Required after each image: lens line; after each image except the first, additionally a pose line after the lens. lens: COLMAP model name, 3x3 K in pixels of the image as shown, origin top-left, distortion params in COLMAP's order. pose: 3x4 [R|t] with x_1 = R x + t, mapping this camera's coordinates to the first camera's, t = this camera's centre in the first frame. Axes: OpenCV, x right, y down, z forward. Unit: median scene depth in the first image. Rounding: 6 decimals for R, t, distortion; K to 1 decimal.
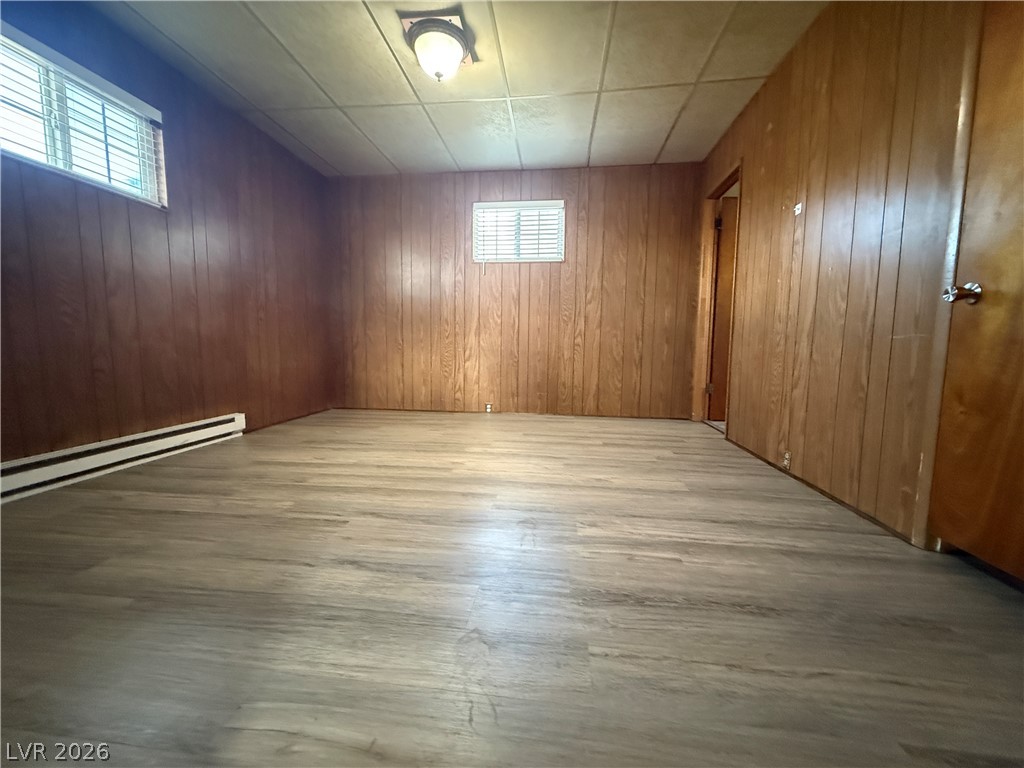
lens RADIAL K [[408.5, 0, 508.2], [0, 408.5, 386.6], [0, 0, 1]] dist [-0.000111, -0.000448]
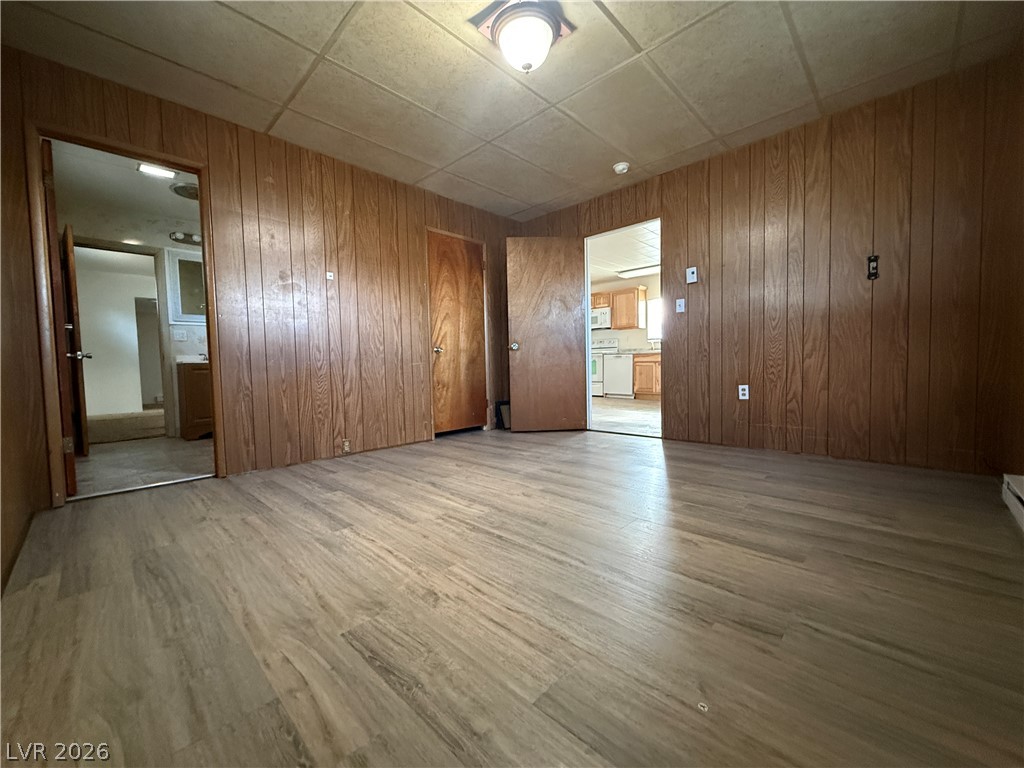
lens RADIAL K [[408.5, 0, 508.5], [0, 408.5, 383.1], [0, 0, 1]] dist [-0.000111, -0.000448]
pose [[-0.791295, -0.017972, 0.611170, -0.702592], [0.077111, 0.988654, 0.128909, -0.198964], [-0.606553, 0.149133, -0.780931, 1.839239]]
